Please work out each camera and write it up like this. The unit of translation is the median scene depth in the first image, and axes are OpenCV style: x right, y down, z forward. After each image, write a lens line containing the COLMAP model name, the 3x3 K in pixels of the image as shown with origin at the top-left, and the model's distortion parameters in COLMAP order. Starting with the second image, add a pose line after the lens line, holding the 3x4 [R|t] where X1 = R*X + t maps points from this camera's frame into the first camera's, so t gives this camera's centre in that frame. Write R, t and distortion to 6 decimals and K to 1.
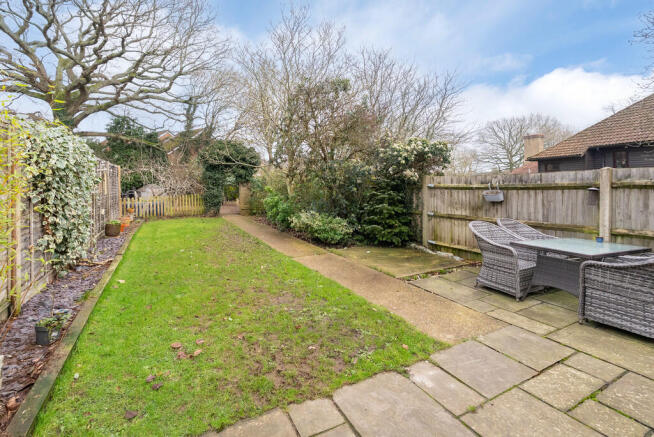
lens RADIAL K [[299.4, 0, 327.1], [0, 299.4, 179.8], [0, 0, 1]] dist [-0.000114, -0.000046]
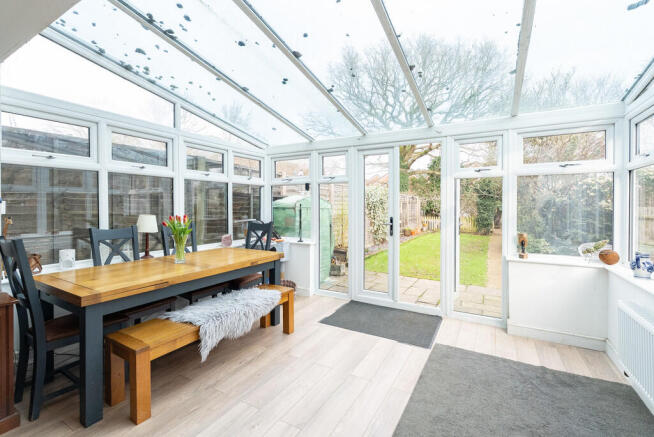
lens RADIAL K [[295.1, 0, 327.2], [0, 295.1, 207.9], [0, 0, 1]] dist [0.000045, -0.000014]
pose [[0.536614, 0.015825, -0.843679, 0.180552], [-0.008141, 0.999875, 0.013577, -0.001447], [0.843789, -0.000417, 0.536676, -0.124700]]
